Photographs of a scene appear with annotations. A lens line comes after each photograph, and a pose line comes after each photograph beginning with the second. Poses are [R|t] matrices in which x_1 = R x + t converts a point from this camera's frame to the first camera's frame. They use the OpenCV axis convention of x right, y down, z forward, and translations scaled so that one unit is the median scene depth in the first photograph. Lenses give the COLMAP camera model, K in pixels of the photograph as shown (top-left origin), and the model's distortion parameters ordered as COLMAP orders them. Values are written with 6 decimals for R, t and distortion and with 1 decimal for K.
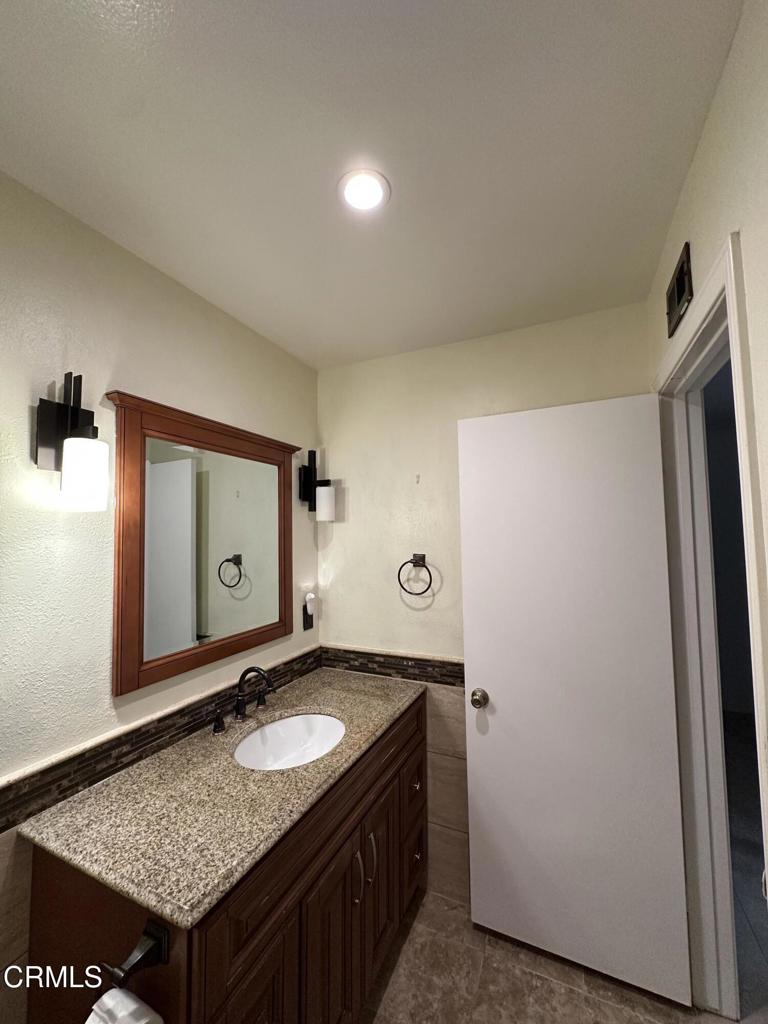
lens RADIAL K [[406.7, 0, 384.0], [0, 406.7, 512.0], [0, 0, 1]] dist [-0.003533, 0.000095]
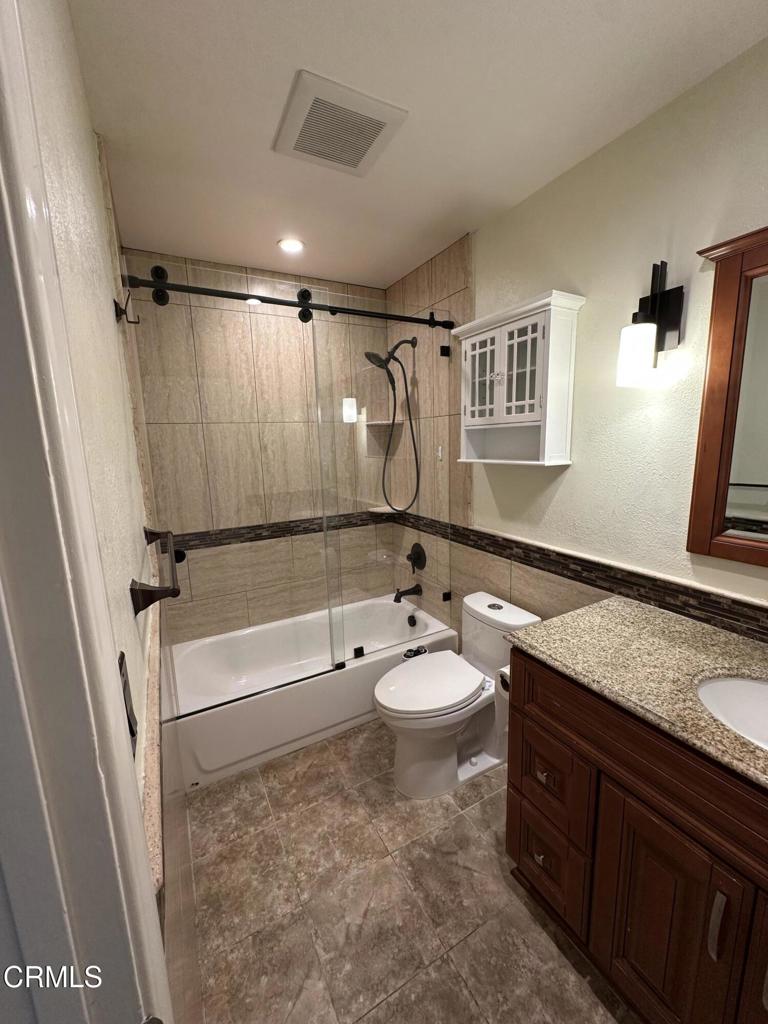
lens RADIAL K [[406.7, 0, 384.0], [0, 406.7, 512.0], [0, 0, 1]] dist [-0.003533, 0.000095]
pose [[-0.590963, 0.169910, -0.788602, 0.722237], [0.083398, 0.985197, 0.149771, 0.120480], [0.802376, 0.022741, -0.596385, 1.049480]]
